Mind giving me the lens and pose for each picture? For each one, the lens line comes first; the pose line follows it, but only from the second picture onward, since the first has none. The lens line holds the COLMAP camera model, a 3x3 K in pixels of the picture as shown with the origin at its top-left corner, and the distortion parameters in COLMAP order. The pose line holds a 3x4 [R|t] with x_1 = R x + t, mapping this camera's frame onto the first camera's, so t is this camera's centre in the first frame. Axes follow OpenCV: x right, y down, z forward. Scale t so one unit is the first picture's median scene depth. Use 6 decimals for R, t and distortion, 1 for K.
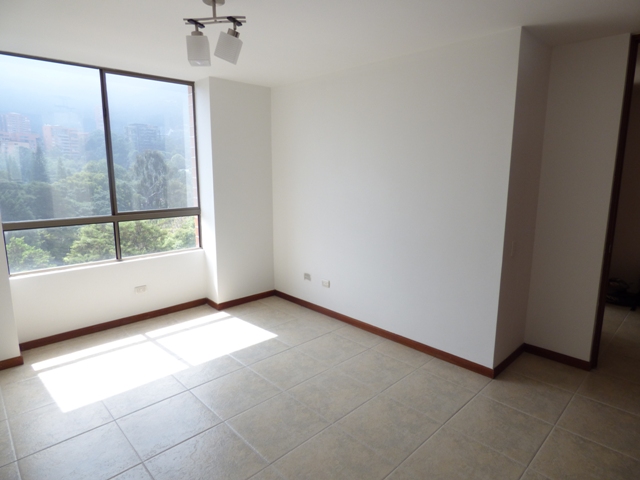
lens RADIAL K [[385.6, 0, 320.5], [0, 385.6, 236.6], [0, 0, 1]] dist [0.004401, -0.006711]
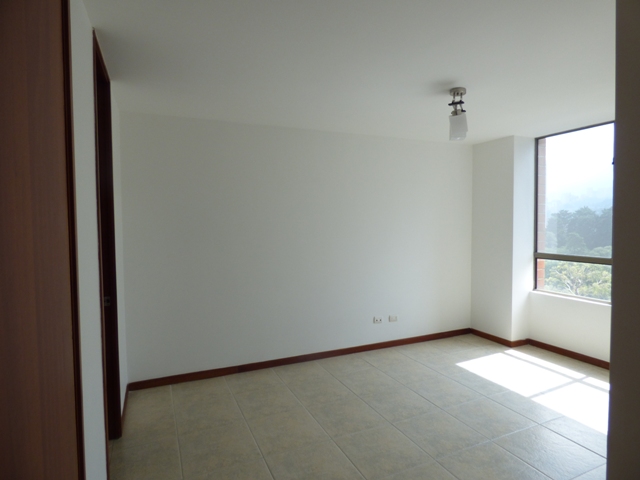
lens RADIAL K [[385.6, 0, 321.9], [0, 385.6, 241.3], [0, 0, 1]] dist [0.004401, -0.006711]
pose [[-0.353840, 0.042124, -0.934357, 0.727341], [-0.144260, 0.984573, 0.099019, -0.094561], [0.924114, 0.169827, -0.342304, 0.670490]]
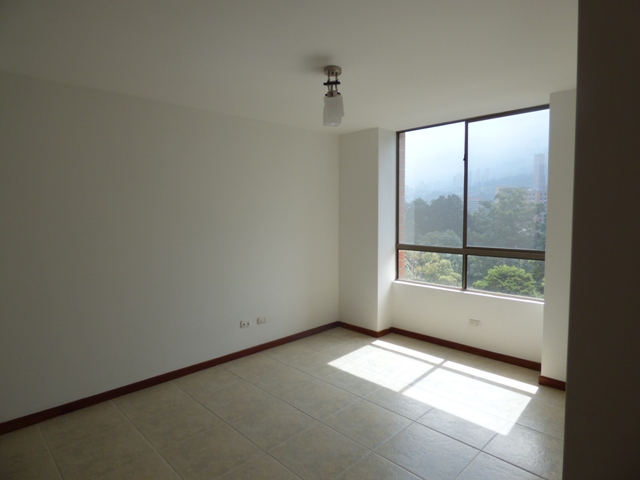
lens RADIAL K [[385.6, 0, 322.1], [0, 385.6, 239.5], [0, 0, 1]] dist [0.004401, -0.006711]
pose [[-0.004406, 0.071076, -0.997461, 0.598703], [-0.156877, 0.985071, 0.070887, -0.100649], [0.987608, 0.156791, 0.006810, 0.627329]]
